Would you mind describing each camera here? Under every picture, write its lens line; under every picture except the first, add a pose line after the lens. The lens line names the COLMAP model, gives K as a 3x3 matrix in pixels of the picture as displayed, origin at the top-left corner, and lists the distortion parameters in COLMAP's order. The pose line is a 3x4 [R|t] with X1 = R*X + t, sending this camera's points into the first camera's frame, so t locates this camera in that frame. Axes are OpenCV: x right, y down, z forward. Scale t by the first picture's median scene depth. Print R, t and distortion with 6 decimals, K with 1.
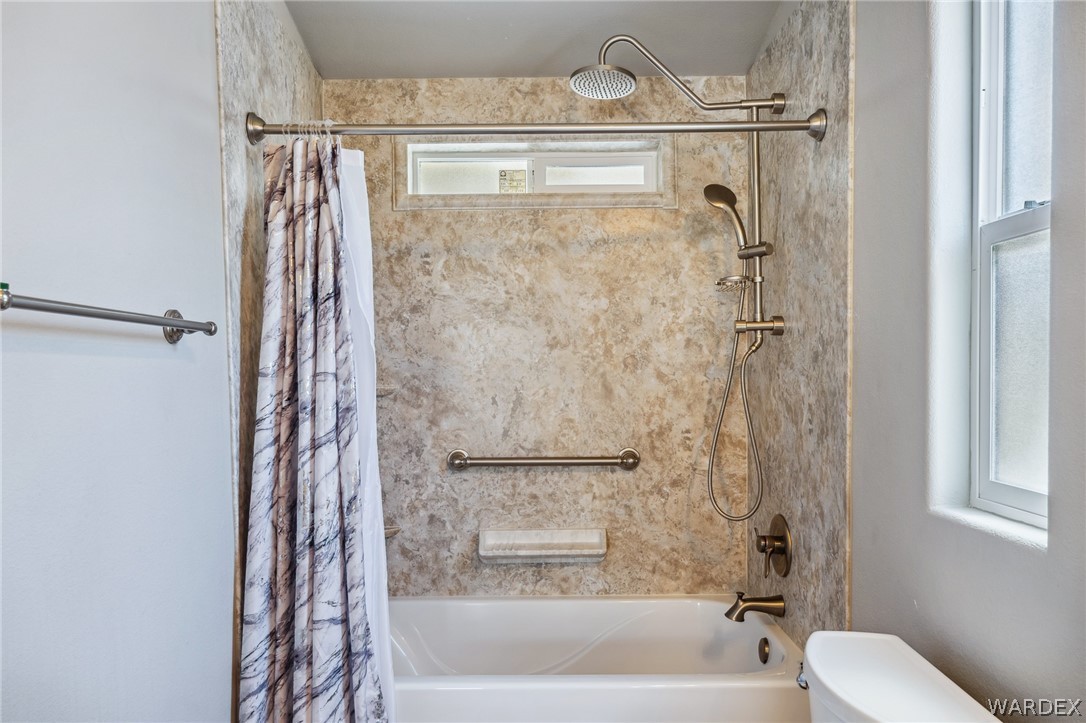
lens RADIAL K [[795.0, 0, 534.3], [0, 795.0, 407.0], [0, 0, 1]] dist [-0.003912, 0.005329]
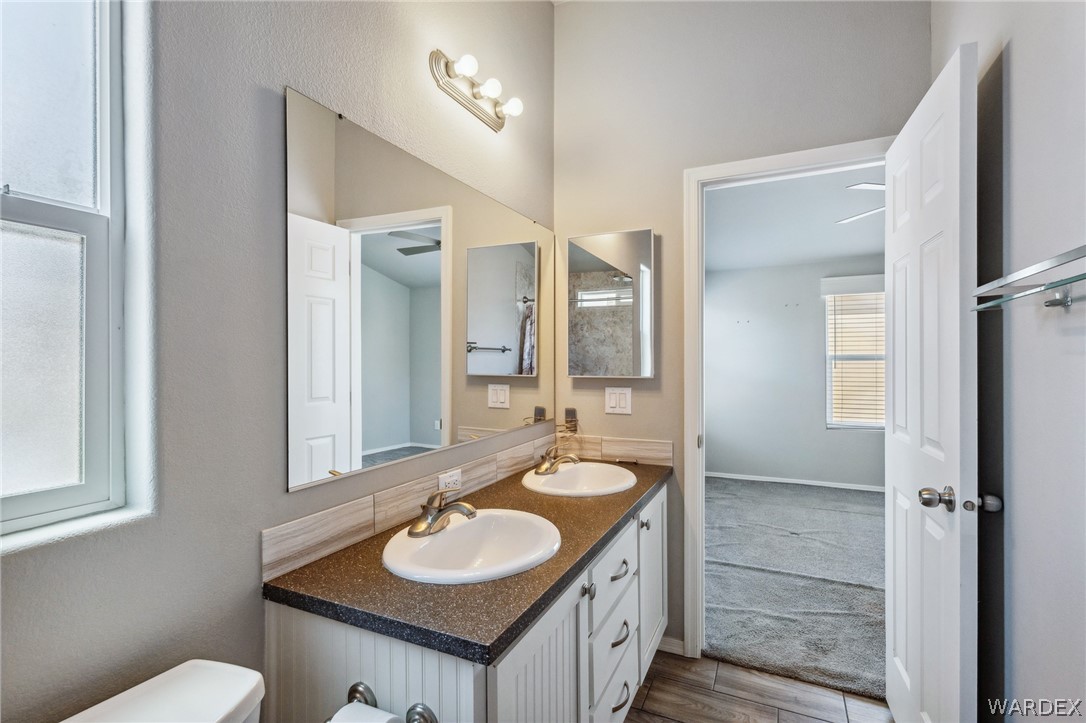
lens RADIAL K [[512.7, 0, 547.5], [0, 512.7, 358.5], [0, 0, 1]] dist [0.002069, -0.002017]
pose [[0.899649, 0.015404, -0.436342, 0.961929], [-0.035192, 0.998684, -0.037301, 0.050687], [0.435193, 0.048913, 0.899007, -1.414749]]
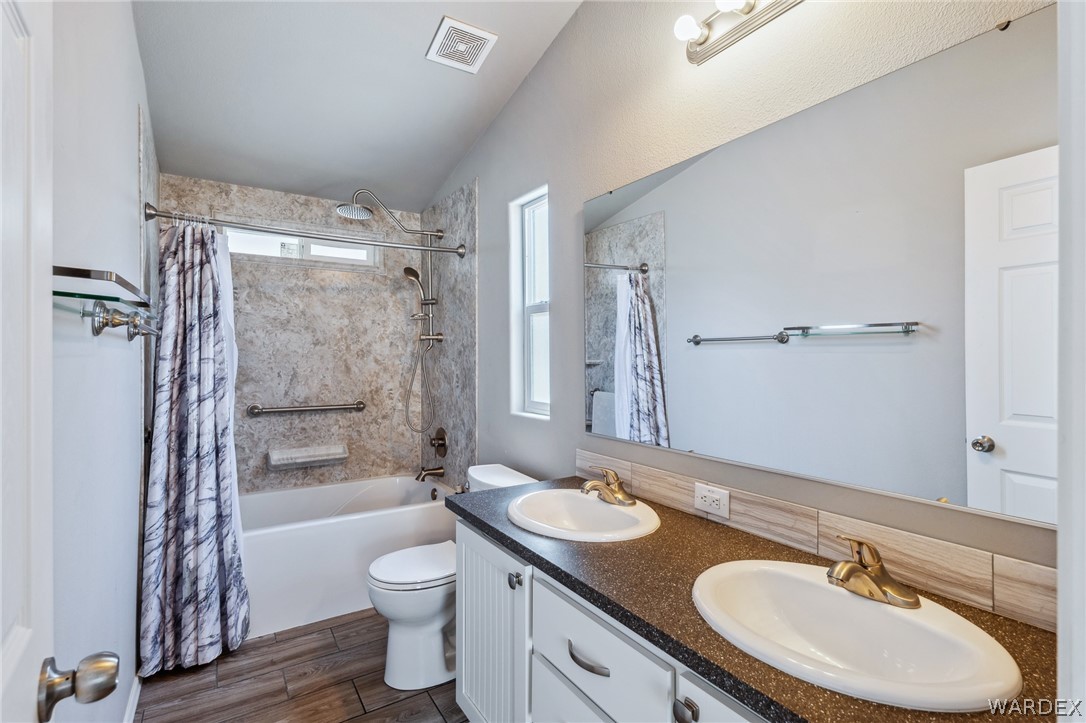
lens RADIAL K [[512.7, 0, 547.7], [0, 512.7, 352.8], [0, 0, 1]] dist [0.002069, -0.002017]
pose [[0.835110, 0.014515, 0.549891, -0.252765], [0.015759, 0.998610, -0.050292, 0.013694], [-0.549857, 0.050665, 0.833721, -0.365316]]
